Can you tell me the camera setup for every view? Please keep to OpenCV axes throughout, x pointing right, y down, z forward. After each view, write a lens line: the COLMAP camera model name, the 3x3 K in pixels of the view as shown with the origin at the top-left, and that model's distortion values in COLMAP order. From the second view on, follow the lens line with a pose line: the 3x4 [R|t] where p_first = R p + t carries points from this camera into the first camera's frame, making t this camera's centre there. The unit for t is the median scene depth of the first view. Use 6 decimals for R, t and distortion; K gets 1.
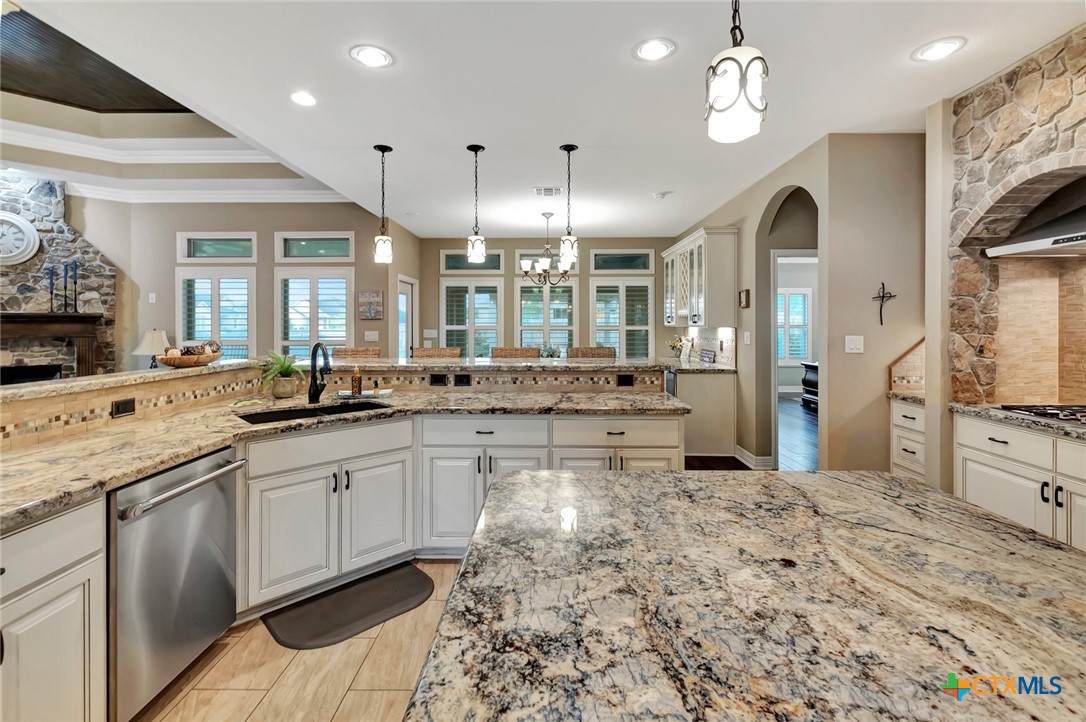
lens RADIAL K [[489.3, 0, 537.4], [0, 489.3, 322.3], [0, 0, 1]] dist [0.005231, -0.000794]
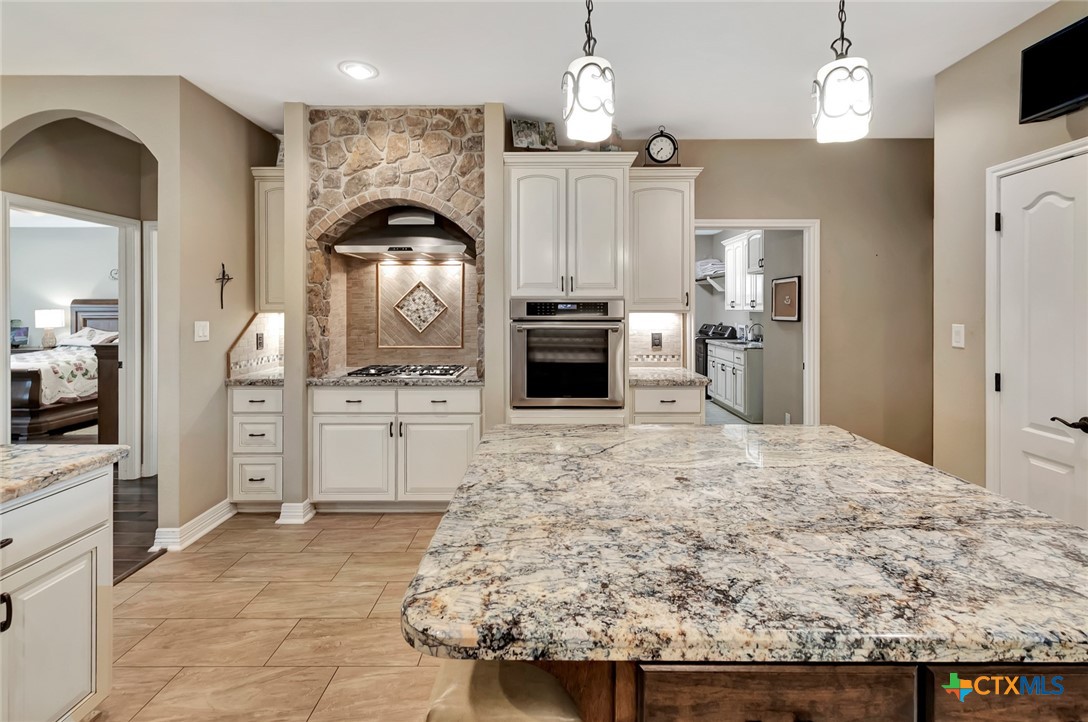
lens RADIAL K [[497.3, 0, 547.7], [0, 497.3, 310.4], [0, 0, 1]] dist [0.002470, -0.000279]
pose [[-0.023930, -0.005086, 0.999701, -0.305234], [-0.003202, 0.999982, 0.005011, 0.001780], [-0.999709, -0.003081, -0.023946, 0.484352]]
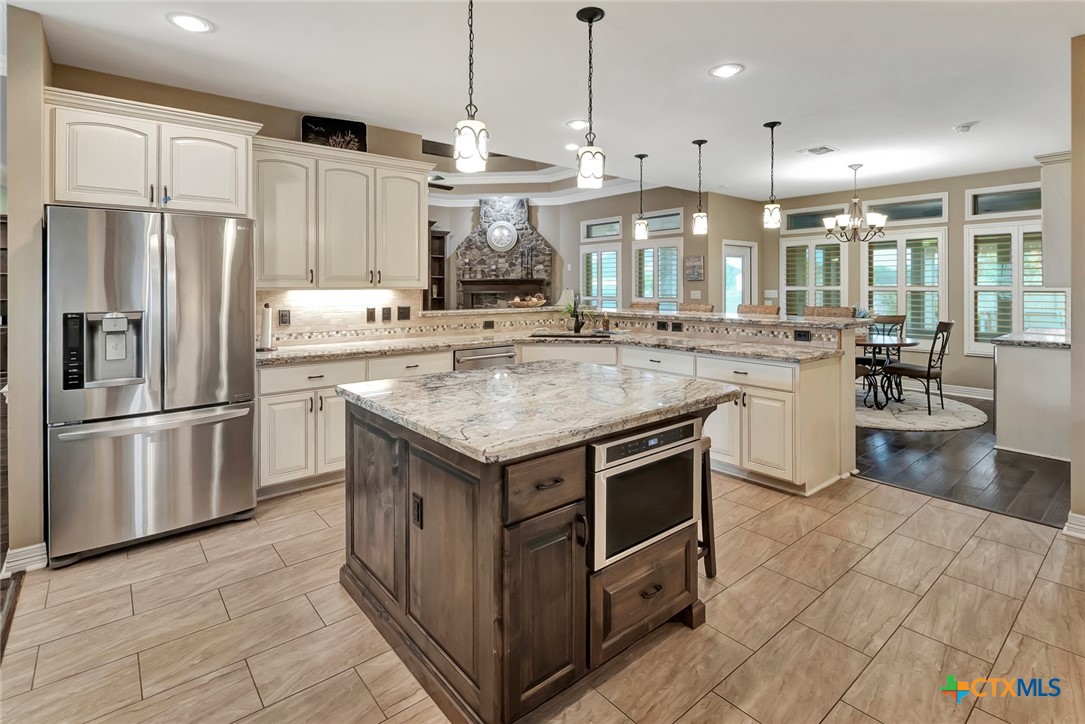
lens RADIAL K [[533.5, 0, 545.2], [0, 533.5, 279.5], [0, 0, 1]] dist [-0.002802, -0.000687]
pose [[0.652471, -0.009268, -0.757757, 0.828845], [0.004947, 0.999956, -0.007971, 0.000733], [0.757797, 0.001452, 0.652488, -0.239796]]
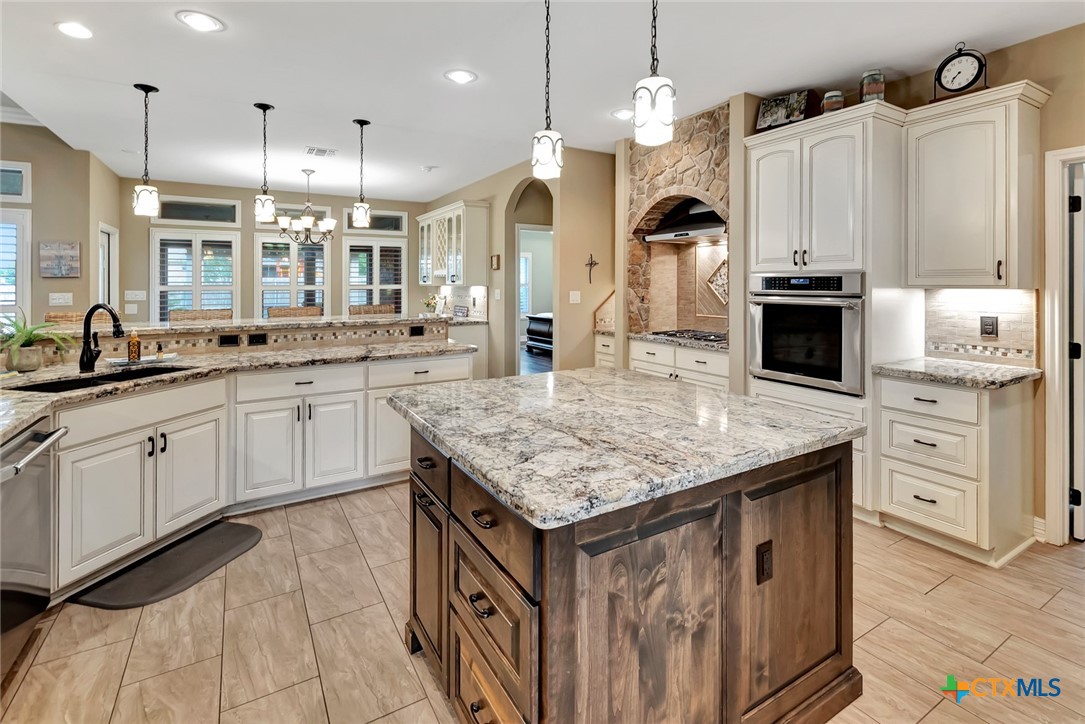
lens RADIAL K [[512.6, 0, 547.4], [0, 512.6, 286.0], [0, 0, 1]] dist [0.004456, 0.000125]
pose [[0.845008, -0.004749, 0.534732, -0.251461], [-0.000024, 0.999960, 0.008918, -0.000870], [-0.534753, -0.007549, 0.844975, -0.244318]]
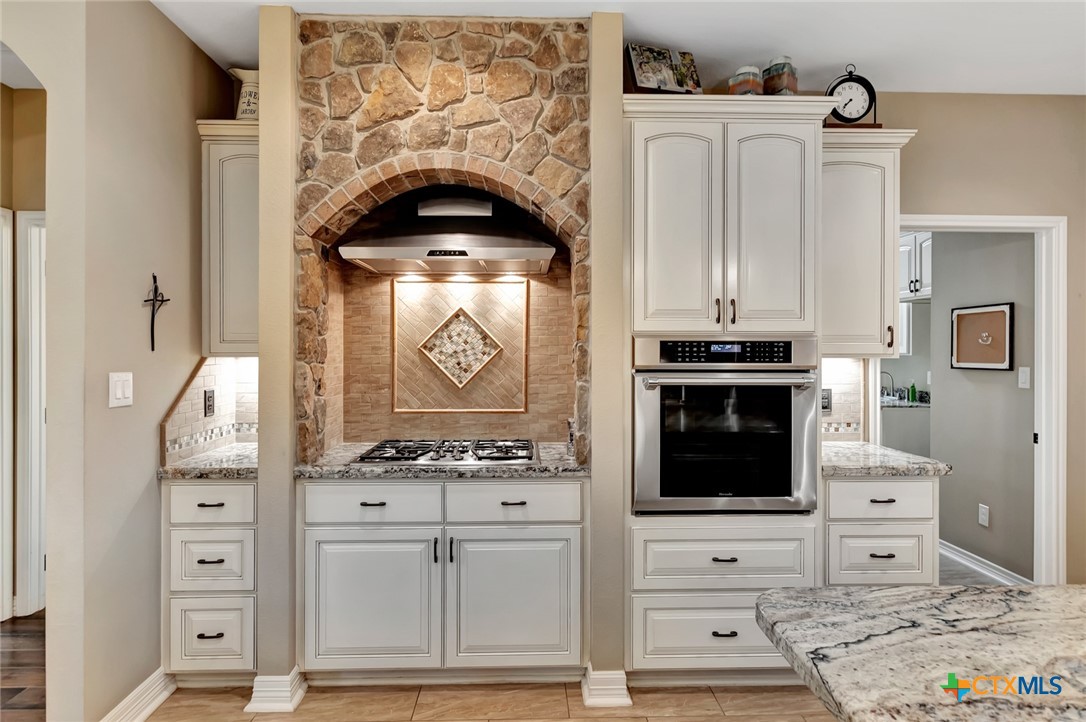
lens RADIAL K [[616.0, 0, 541.1], [0, 616.0, 351.8], [0, 0, 1]] dist [-0.000981, -0.001405]
pose [[-0.052732, -0.005305, 0.998595, -0.018647], [-0.004840, 0.999975, 0.005057, 0.000862], [-0.998597, -0.004566, -0.052756, 0.714553]]
